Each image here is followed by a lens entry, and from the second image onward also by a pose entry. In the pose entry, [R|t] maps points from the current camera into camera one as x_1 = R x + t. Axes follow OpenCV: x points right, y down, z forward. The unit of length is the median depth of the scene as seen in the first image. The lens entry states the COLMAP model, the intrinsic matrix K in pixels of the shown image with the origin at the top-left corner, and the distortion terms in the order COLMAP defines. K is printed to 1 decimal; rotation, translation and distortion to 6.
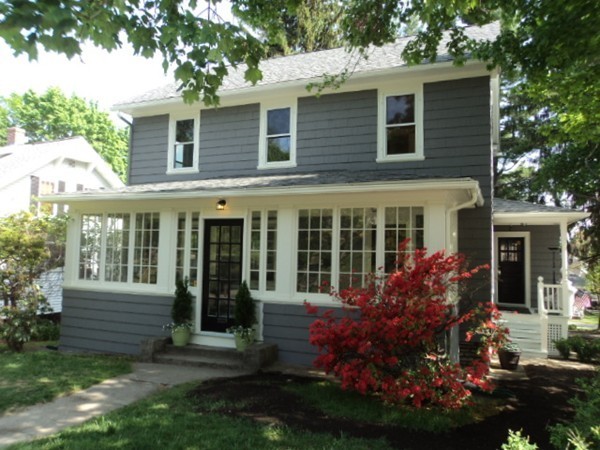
lens RADIAL K [[480.0, 0, 302.5], [0, 480.0, 223.4], [0, 0, 1]] dist [-0.068662, 0.081676]
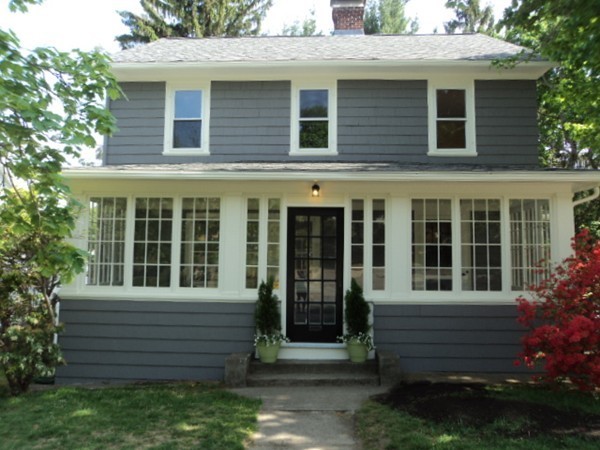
lens RADIAL K [[480.0, 0, 302.5], [0, 480.0, 223.4], [0, 0, 1]] dist [-0.068662, 0.081676]
pose [[0.934225, 0.009212, 0.356565, -0.452040], [-0.013541, 0.999862, 0.009646, 0.006120], [-0.356427, -0.013840, 0.934221, 0.182654]]
